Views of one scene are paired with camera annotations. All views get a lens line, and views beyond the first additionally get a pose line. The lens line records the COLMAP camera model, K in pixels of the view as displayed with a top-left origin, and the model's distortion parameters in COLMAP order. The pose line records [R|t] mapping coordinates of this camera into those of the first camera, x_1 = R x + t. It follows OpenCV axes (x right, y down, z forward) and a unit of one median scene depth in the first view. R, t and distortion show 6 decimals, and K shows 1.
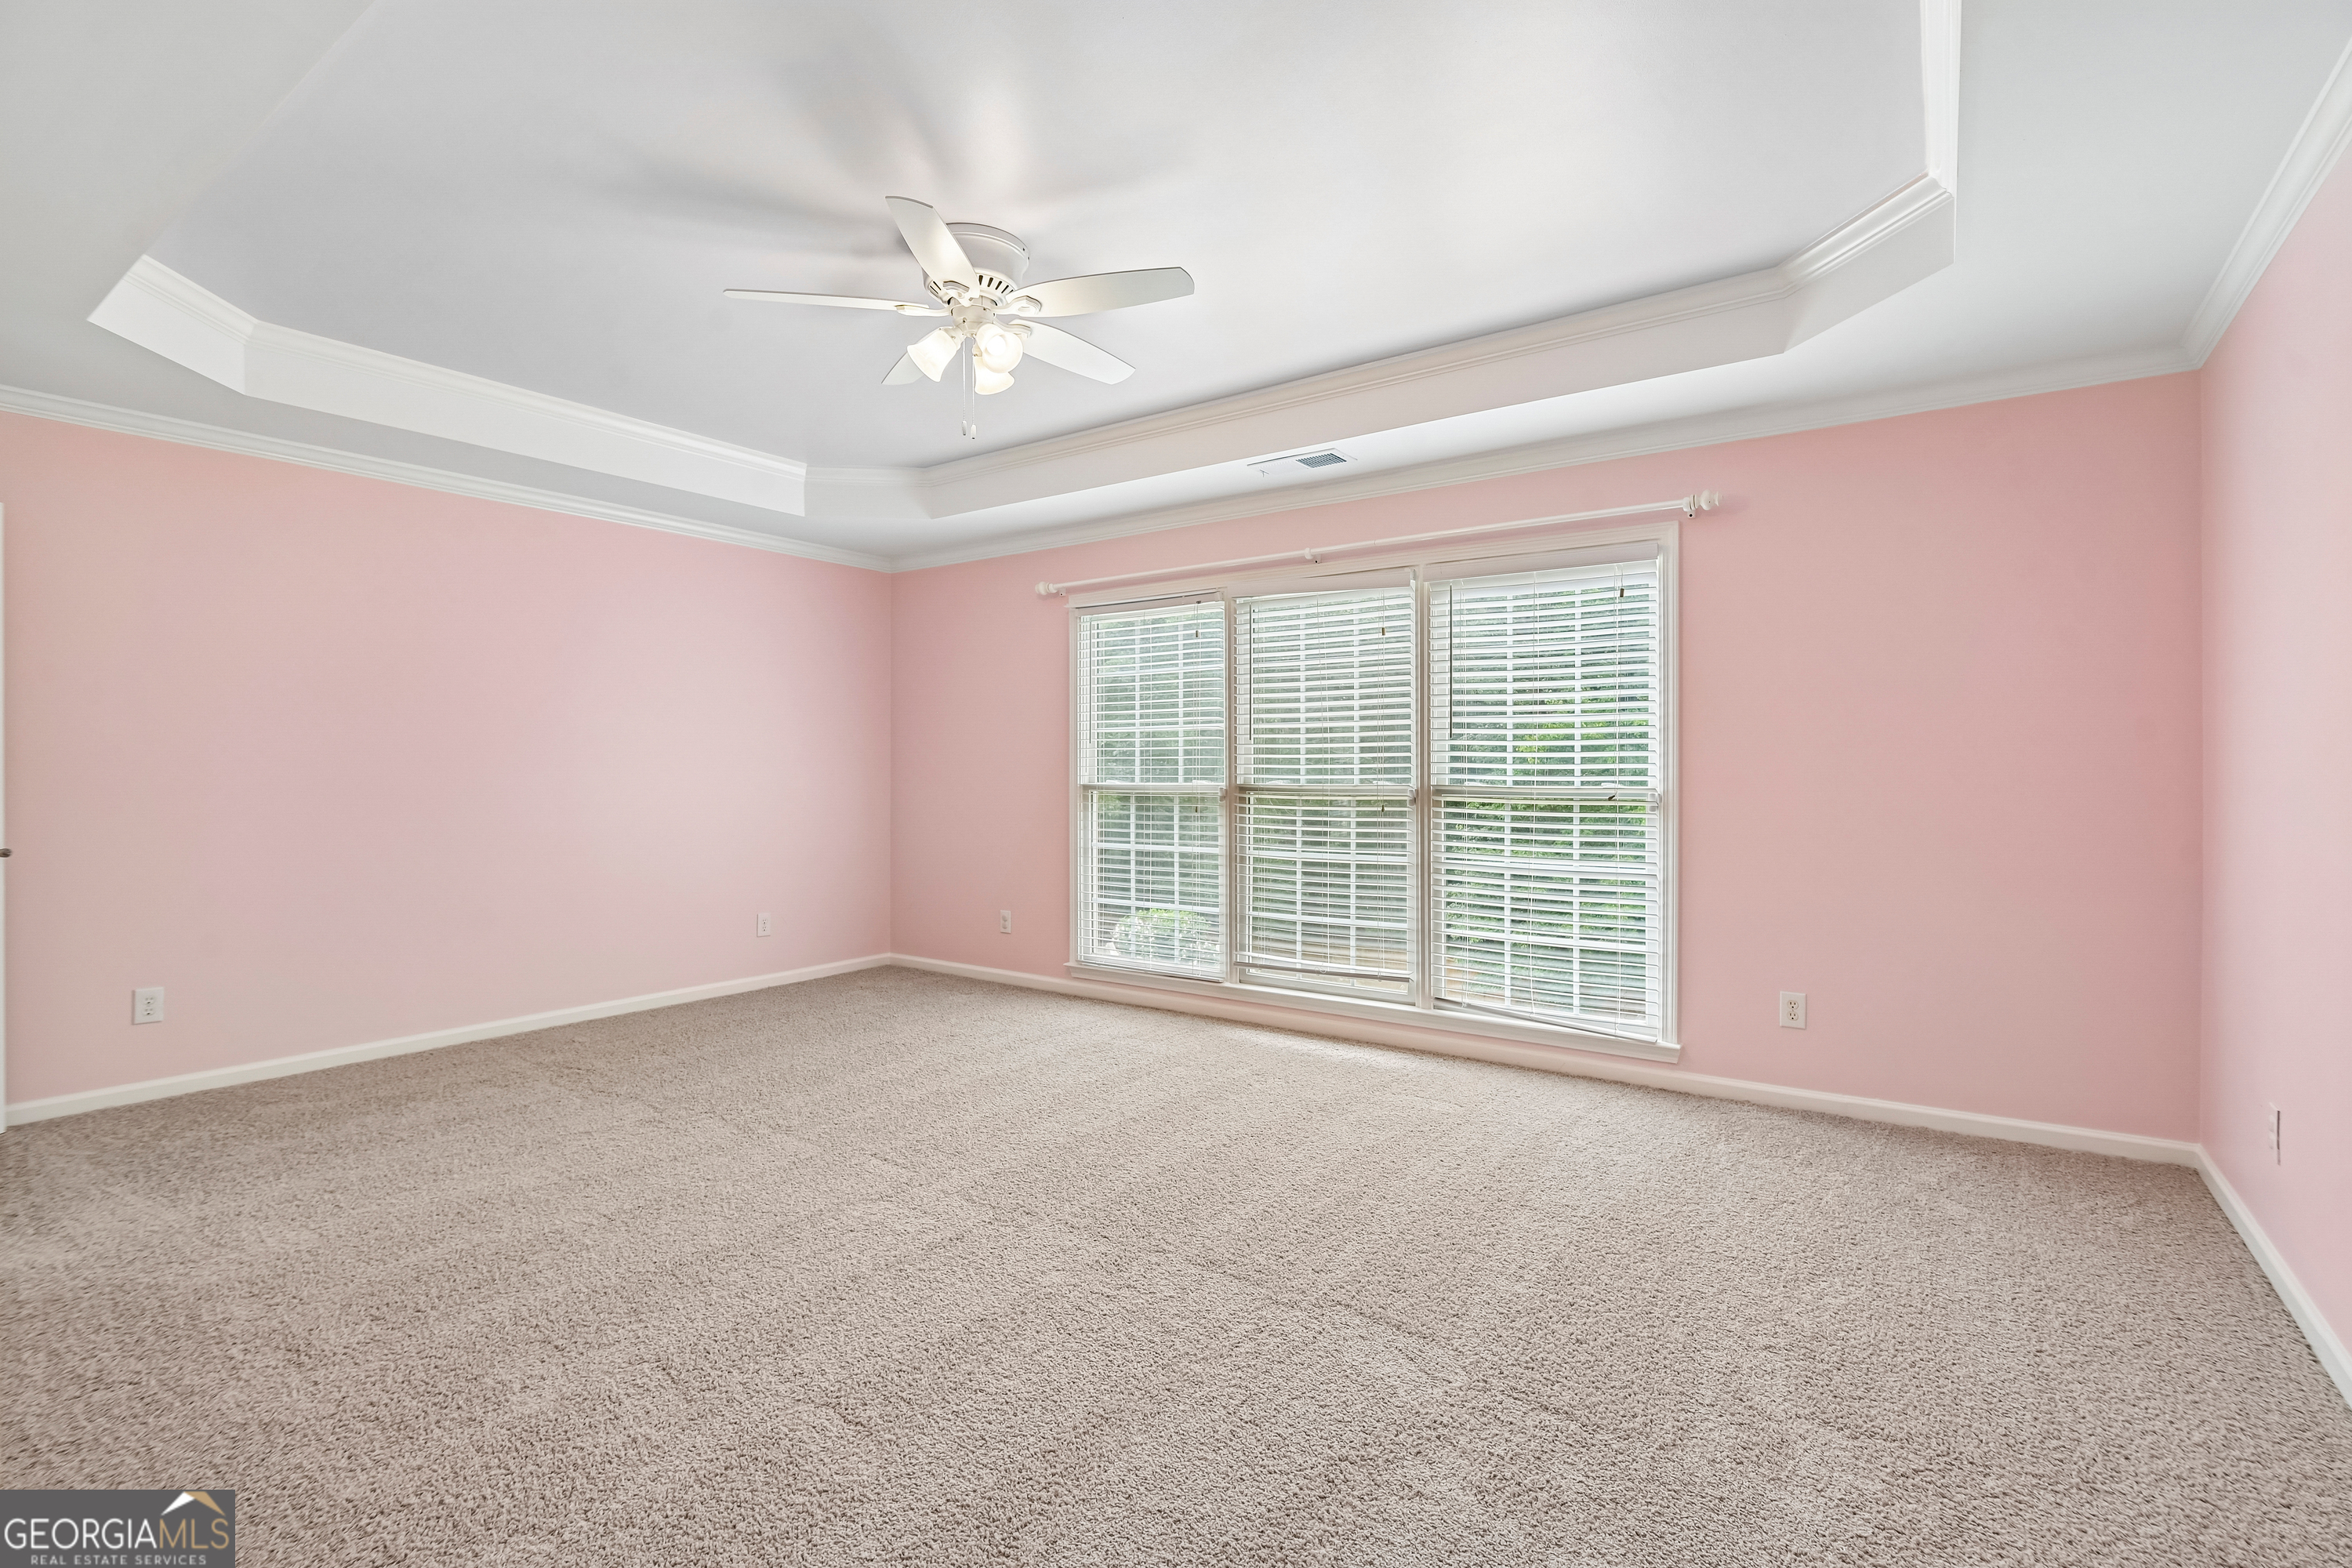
lens RADIAL K [[1079.9, 0, 1182.4], [0, 1079.9, 781.8], [0, 0, 1]] dist [-0.002273, -0.008199]
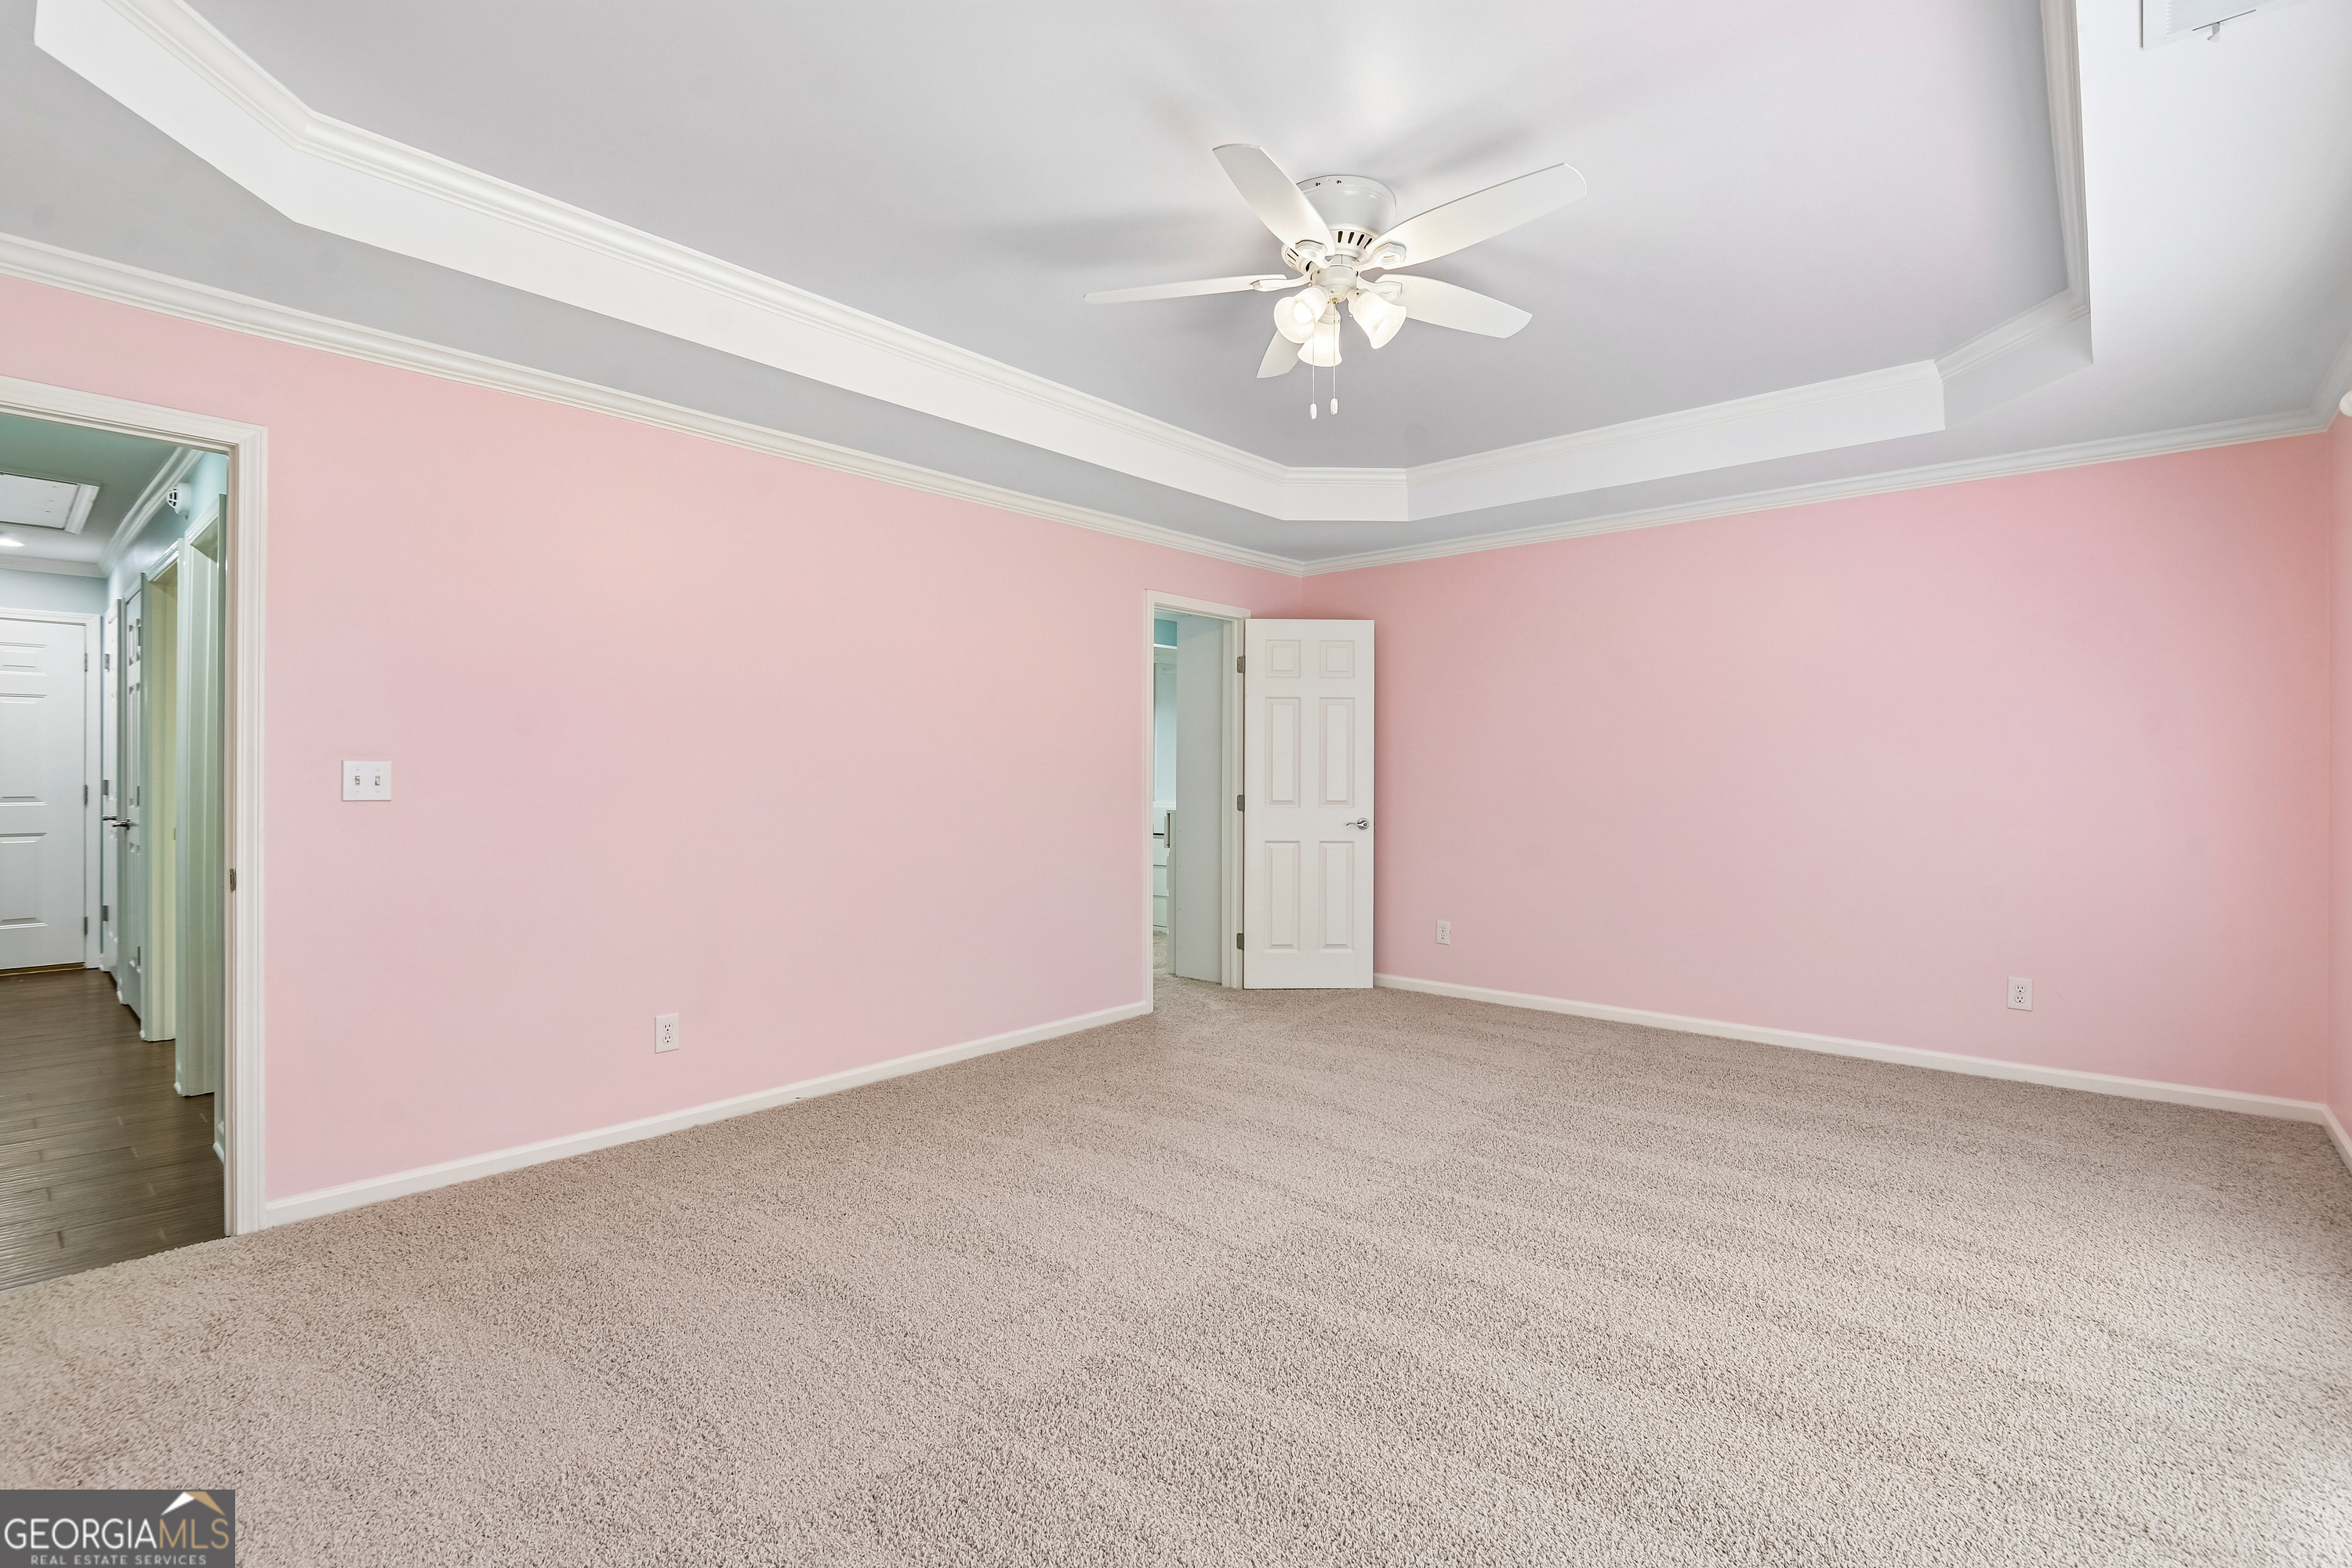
lens RADIAL K [[1079.9, 0, 1182.4], [0, 1079.9, 781.8], [0, 0, 1]] dist [-0.002273, -0.008199]
pose [[-0.106908, 0.003511, -0.994263, 0.327418], [-0.016506, 0.999850, 0.005305, -0.004175], [0.994132, 0.016978, -0.106834, 0.442083]]
